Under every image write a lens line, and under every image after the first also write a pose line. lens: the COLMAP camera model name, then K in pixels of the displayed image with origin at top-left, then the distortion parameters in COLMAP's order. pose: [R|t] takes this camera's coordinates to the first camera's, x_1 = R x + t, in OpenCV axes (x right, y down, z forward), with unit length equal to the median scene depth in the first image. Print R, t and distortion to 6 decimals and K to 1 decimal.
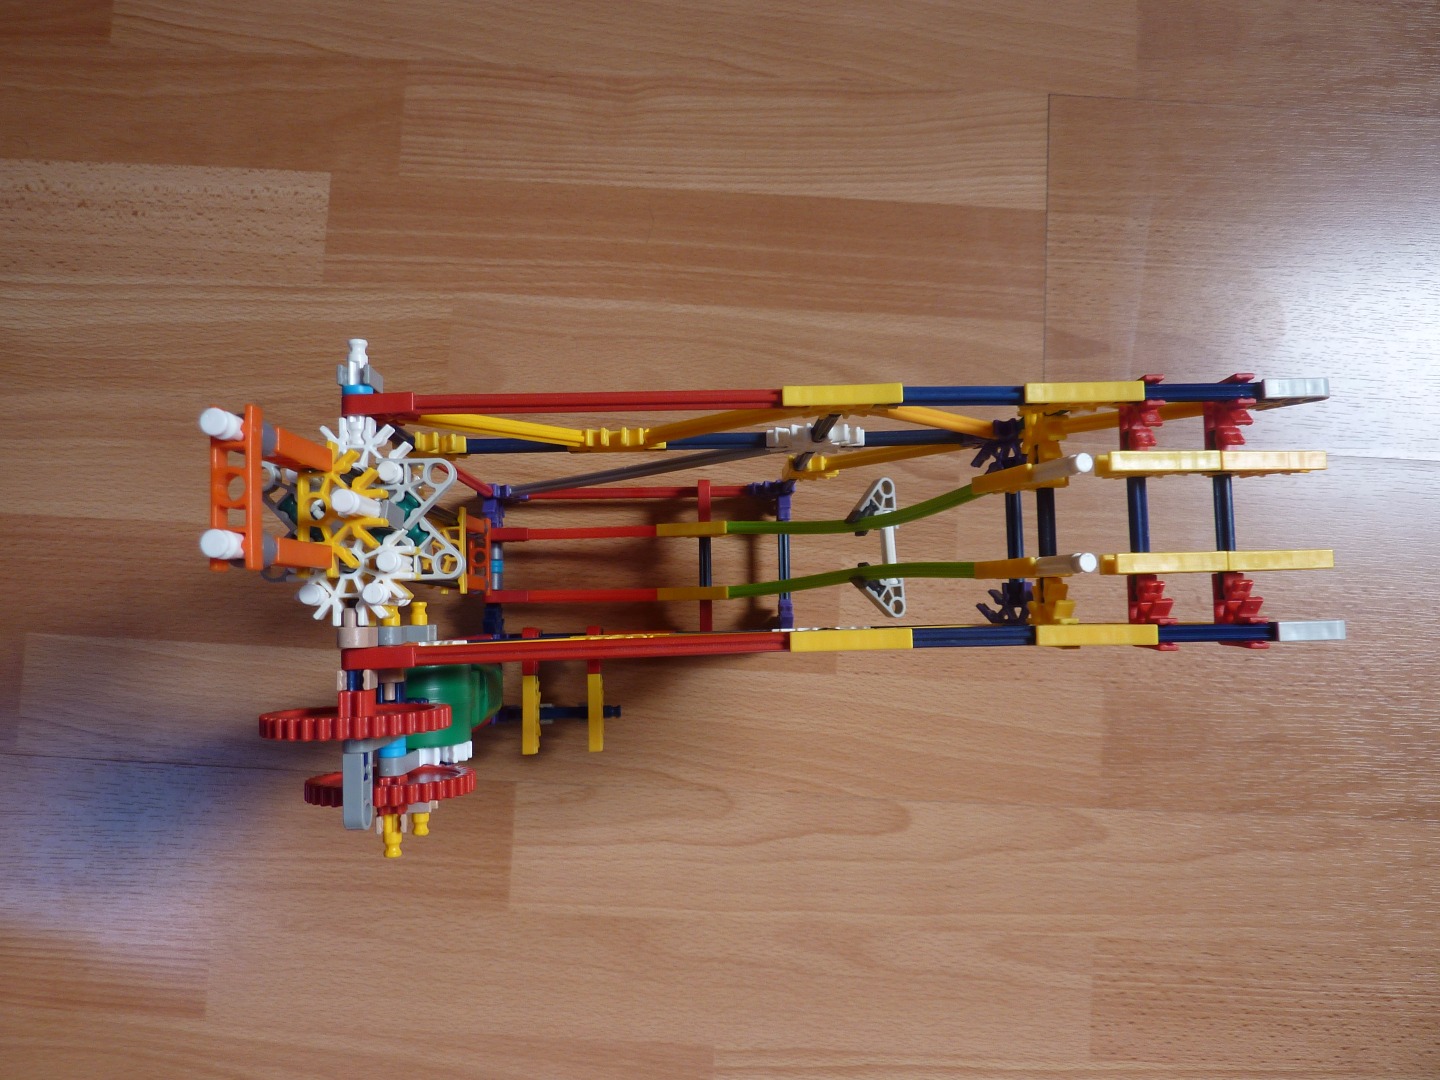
lens RADIAL K [[1062.9, 0, 723.2], [0, 1062.9, 539.9], [0, 0, 1]] dist [-0.017869, -0.022372]
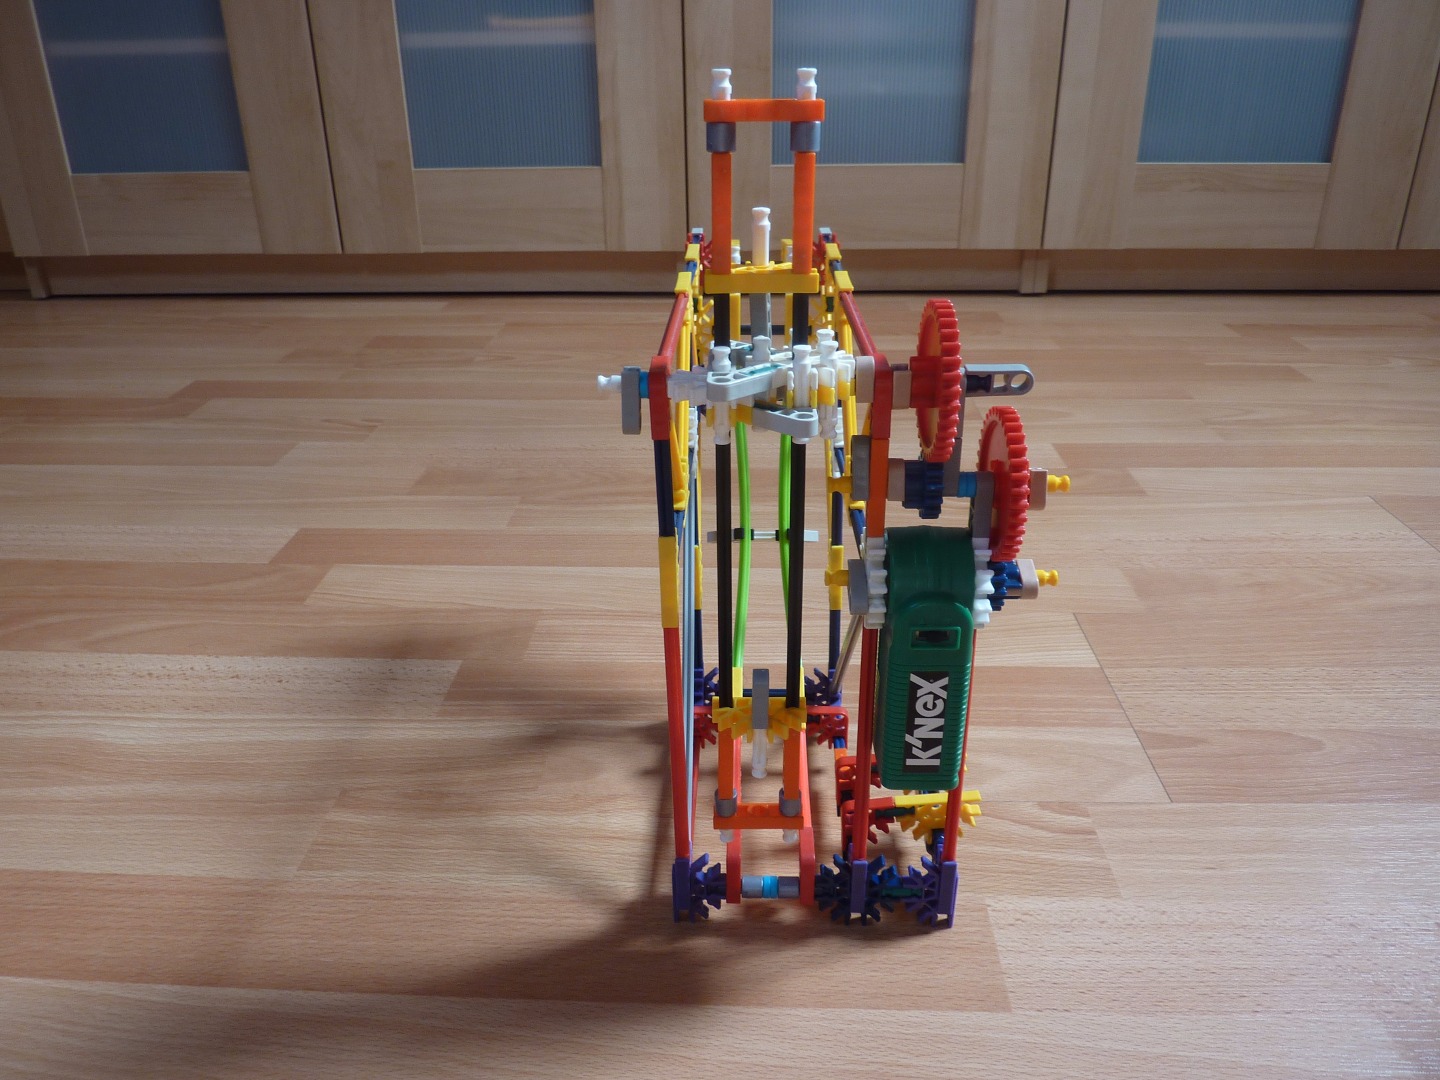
lens RADIAL K [[1074.0, 0, 724.7], [0, 1074.0, 538.1], [0, 0, 1]] dist [-0.021899, -0.004163]
pose [[0.999384, -0.034803, -0.004559, -0.079377], [0.013021, 0.488218, -0.872624, 0.606332], [0.032596, 0.872027, 0.488370, 0.330403]]
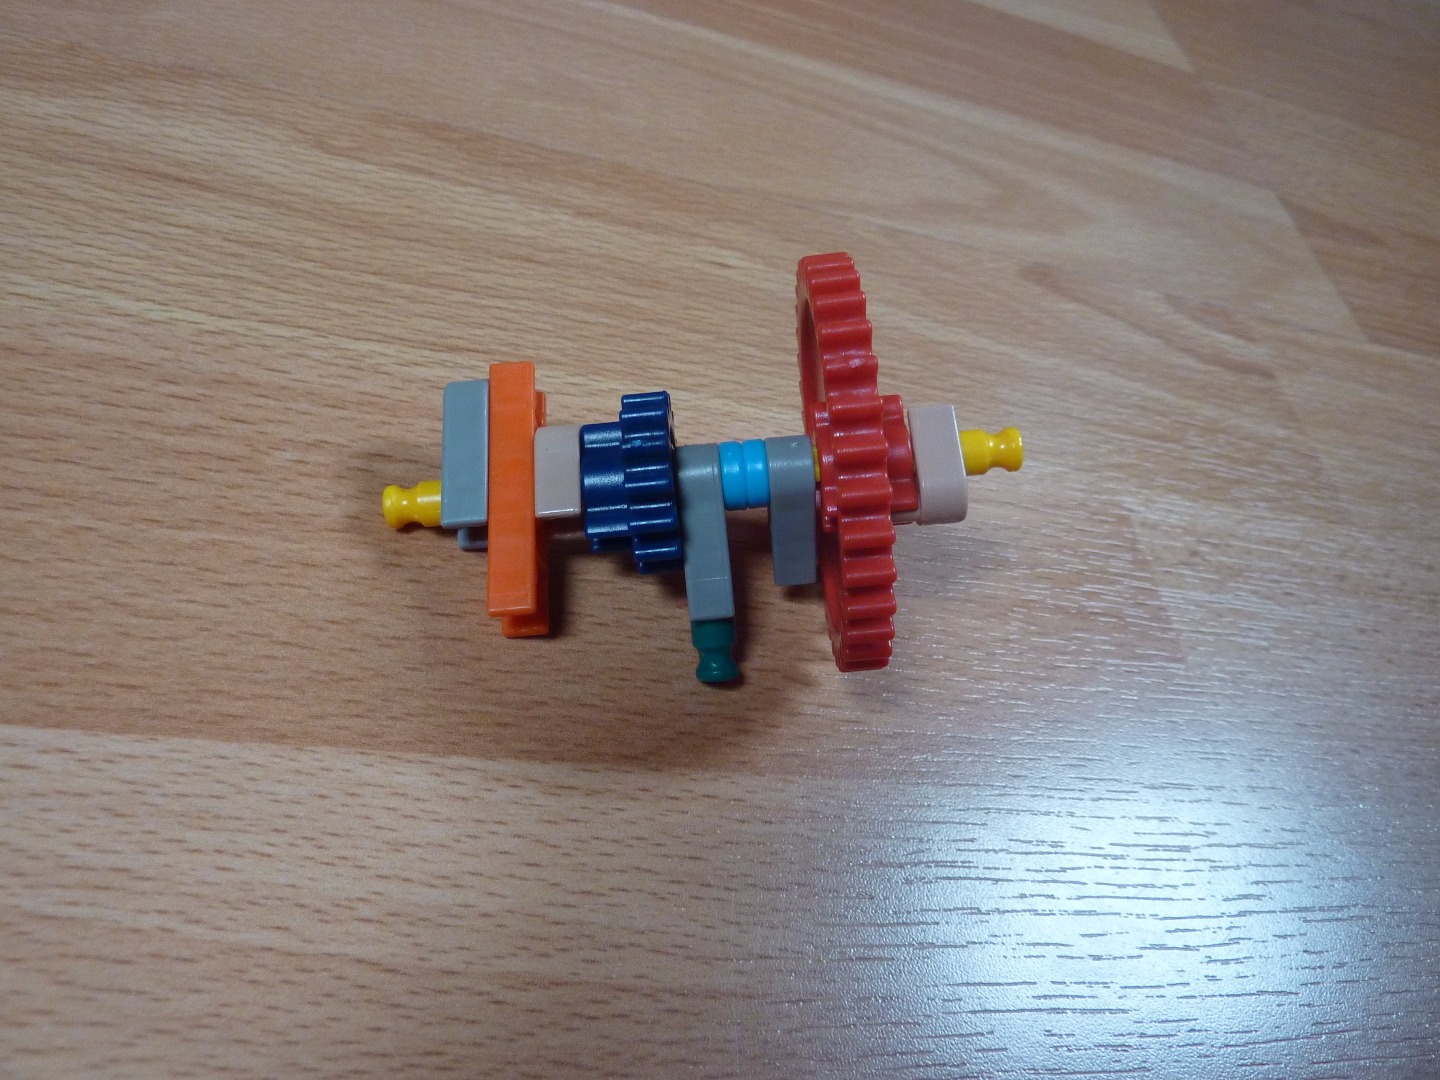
lens RADIAL K [[1072.7, 0, 714.9], [0, 1072.7, 540.2], [0, 0, 1]] dist [-0.023589, -0.029903]
pose [[0.946832, 0.067460, 0.314575, -0.128858], [0.110679, 0.849792, -0.515368, 0.198108], [-0.302090, 0.522784, 0.797144, 0.757270]]
